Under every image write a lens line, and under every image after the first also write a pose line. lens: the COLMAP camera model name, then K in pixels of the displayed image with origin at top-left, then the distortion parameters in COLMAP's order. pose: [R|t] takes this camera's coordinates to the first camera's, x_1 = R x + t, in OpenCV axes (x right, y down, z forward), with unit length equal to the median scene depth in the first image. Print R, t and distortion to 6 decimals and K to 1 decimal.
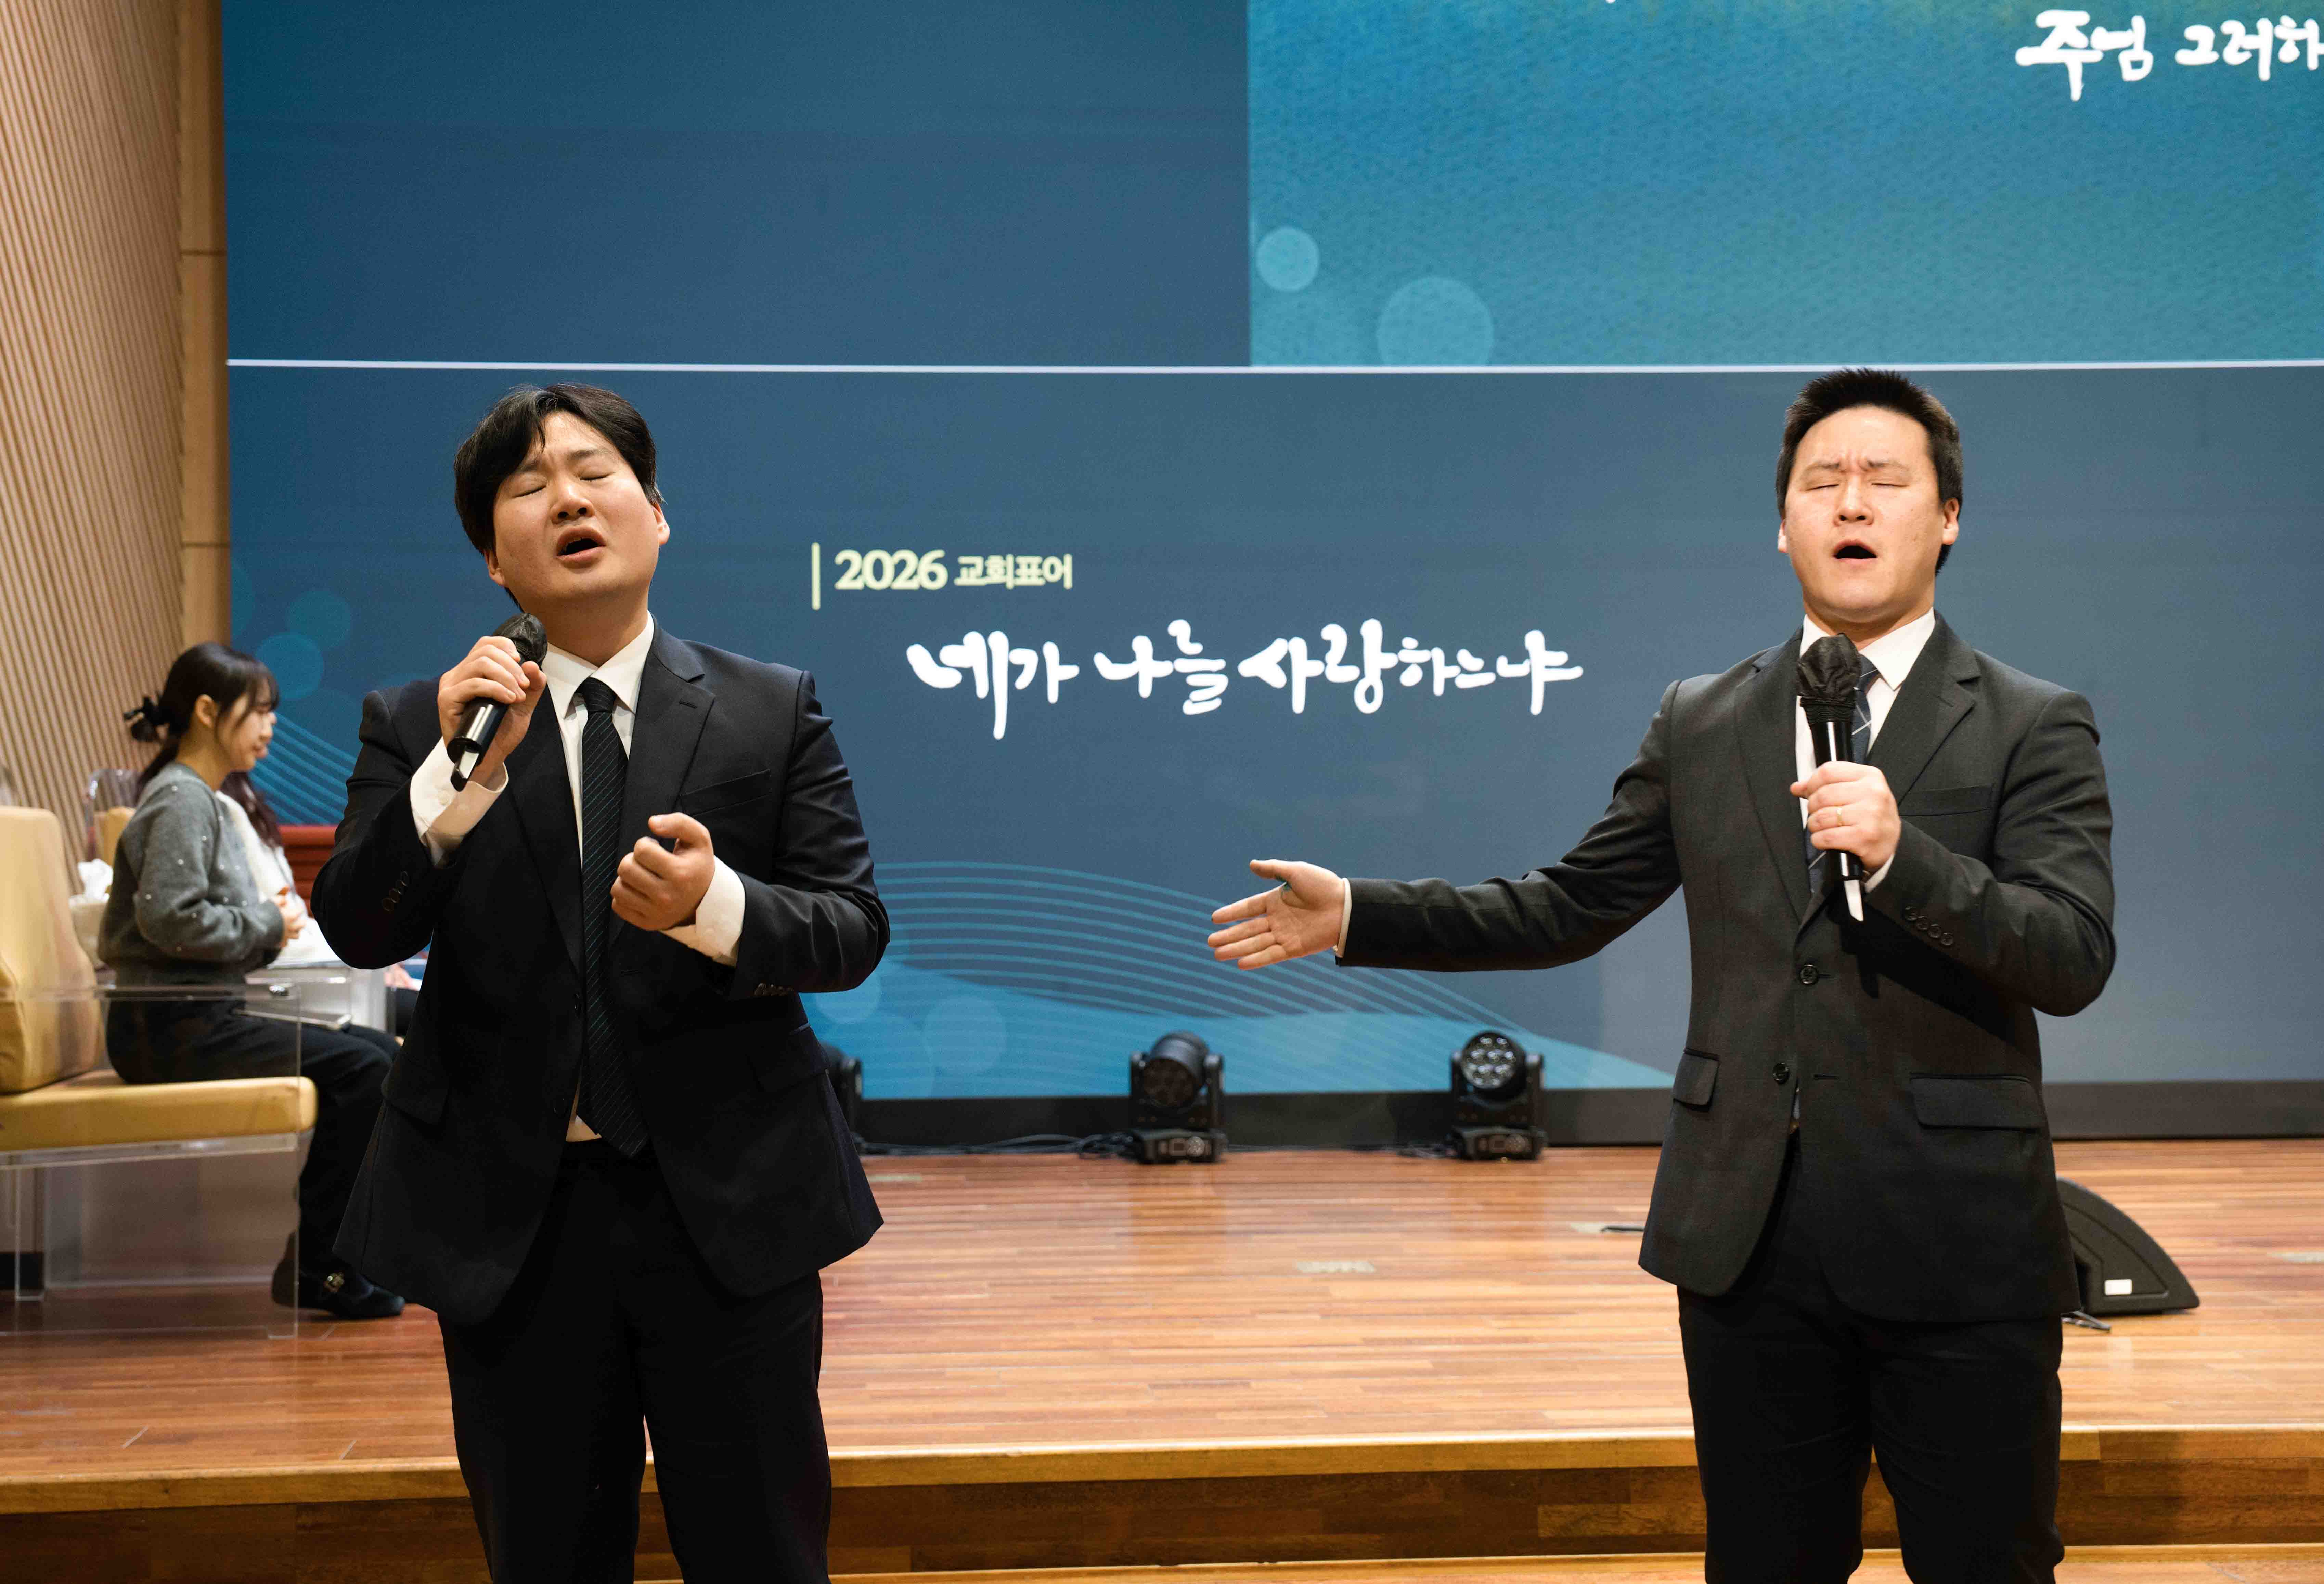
lens RADIAL K [[3229.7, 0, 1049.6], [0, 3229.7, 768.5], [0, 0, 1]] dist [0.108598, 0.000000]
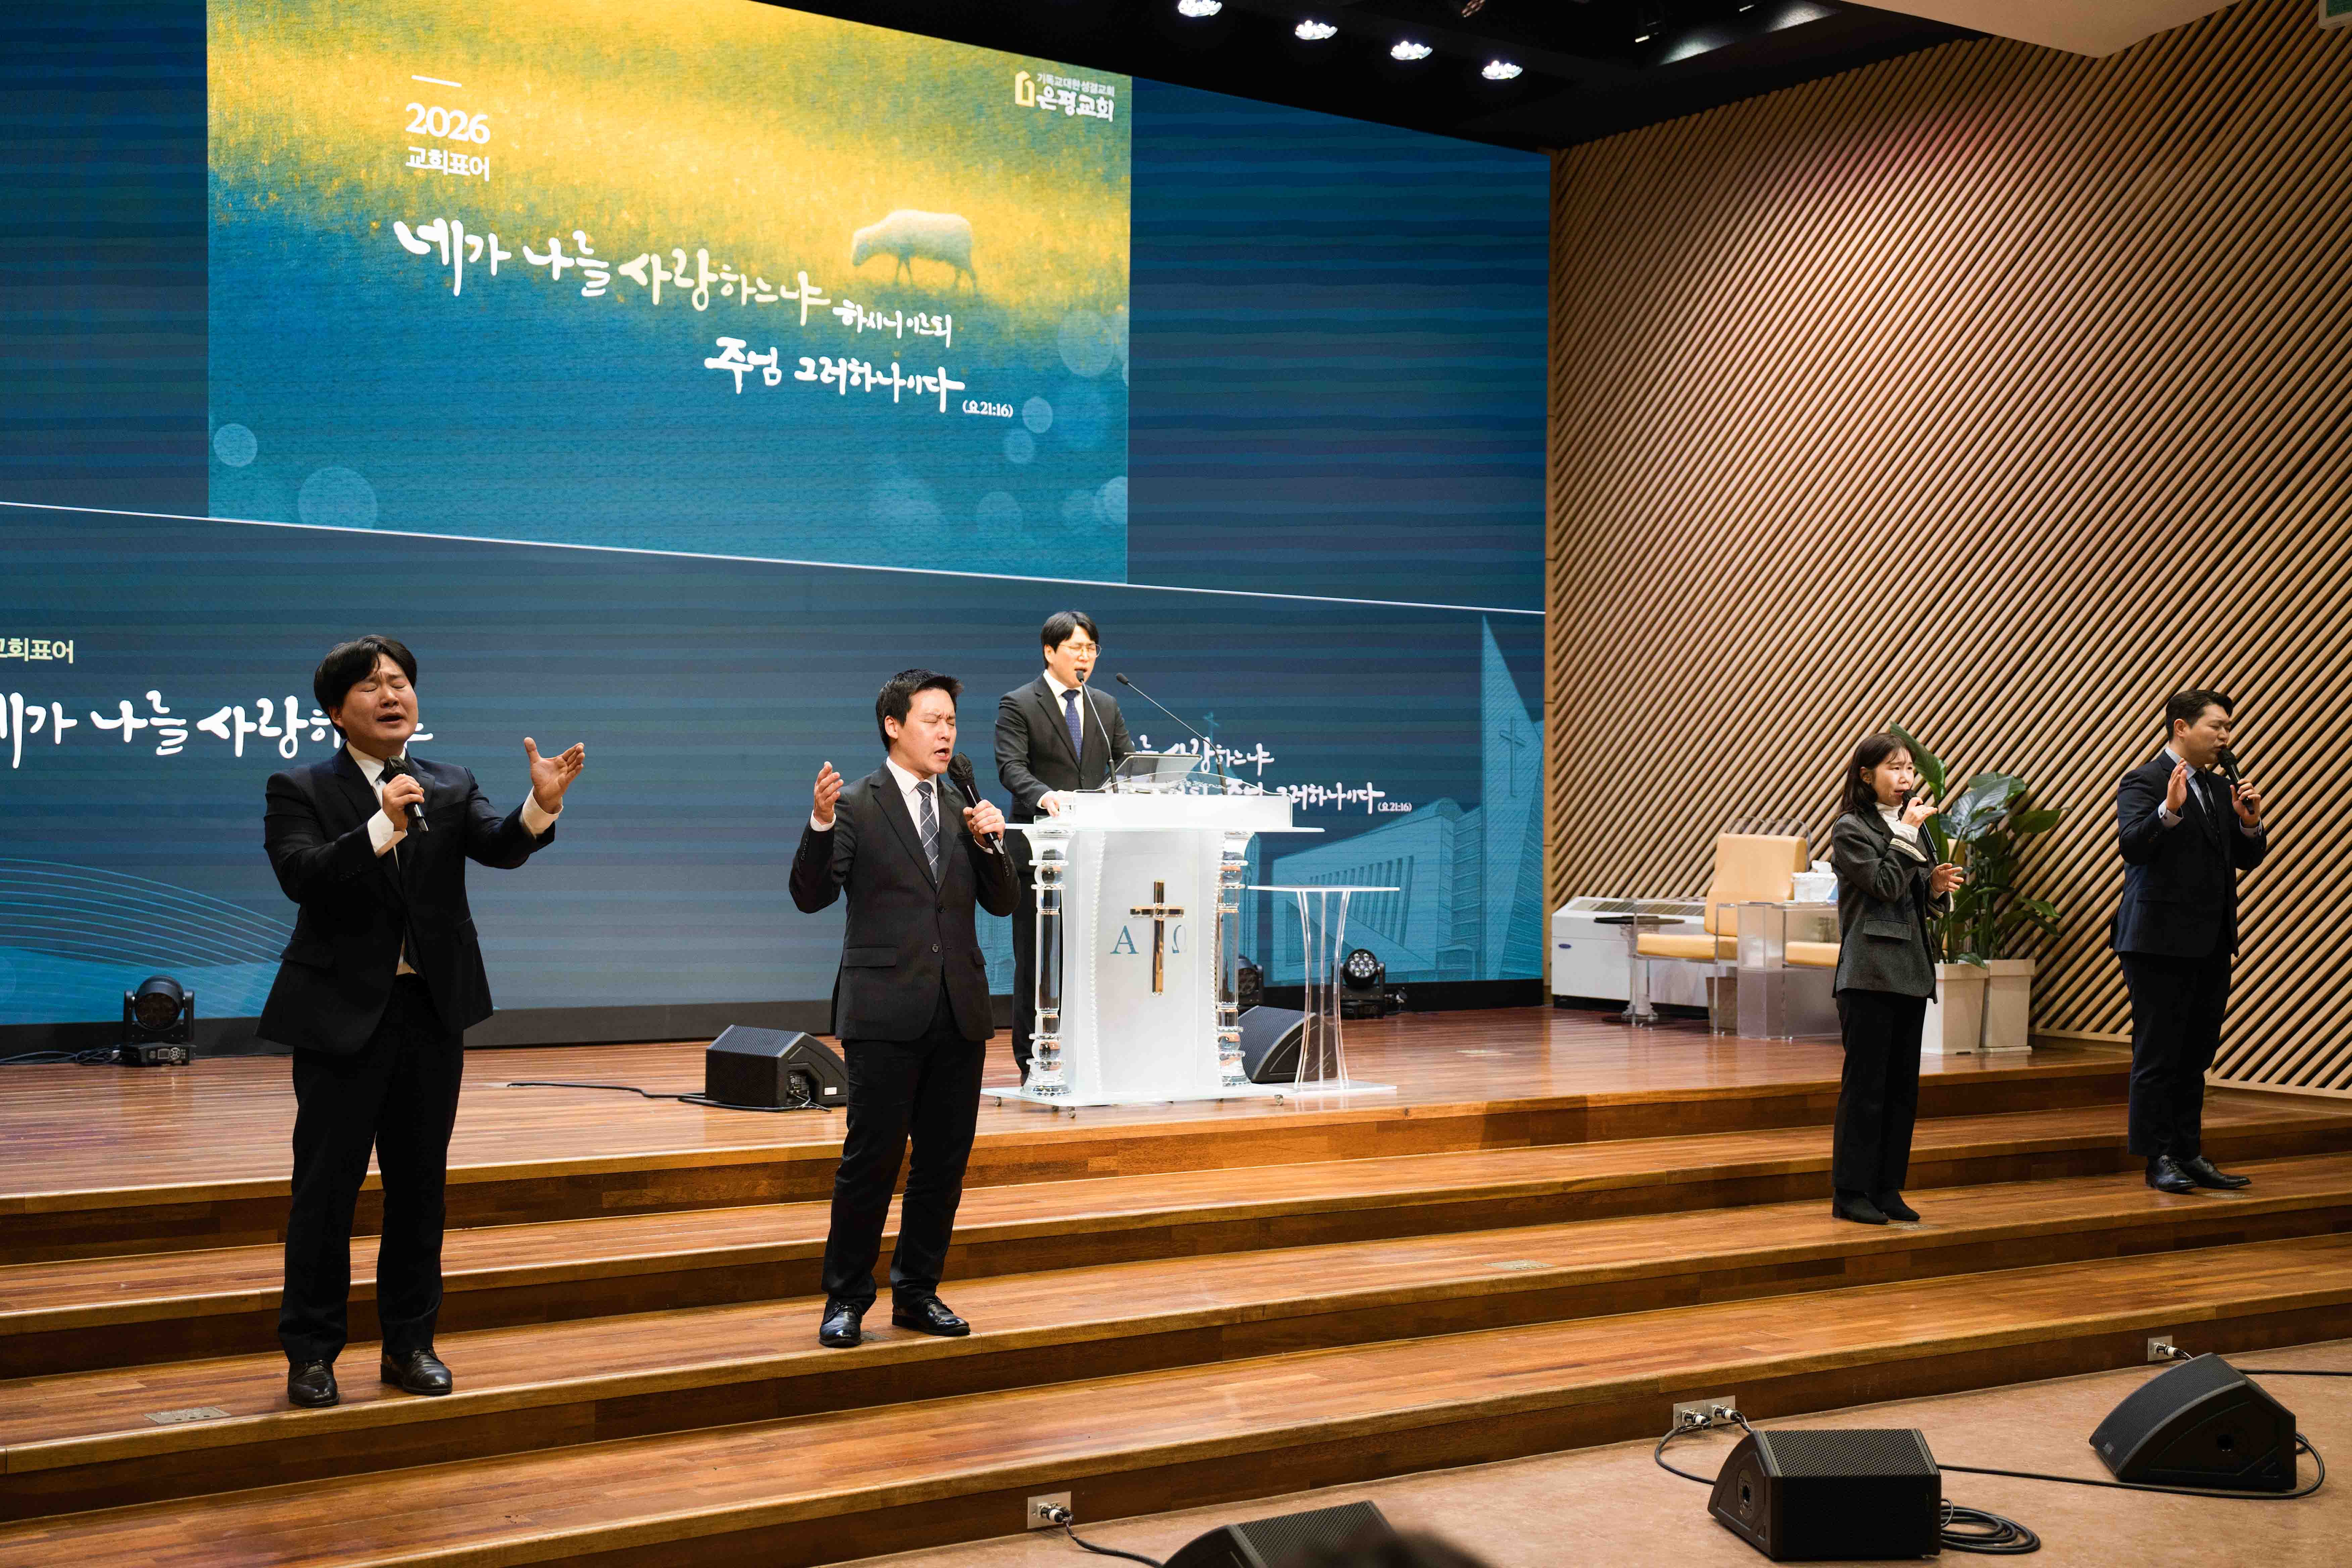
lens RADIAL K [[2946.6, 0, 1275.2], [0, 2946.6, 789.6], [0, 0, 1]] dist [0.102717, 0.000000]
pose [[0.837072, 0.024962, 0.546522, -0.266584], [-0.026736, 0.999631, -0.004707, -0.008707], [-0.546439, -0.010672, 0.837431, -0.382036]]
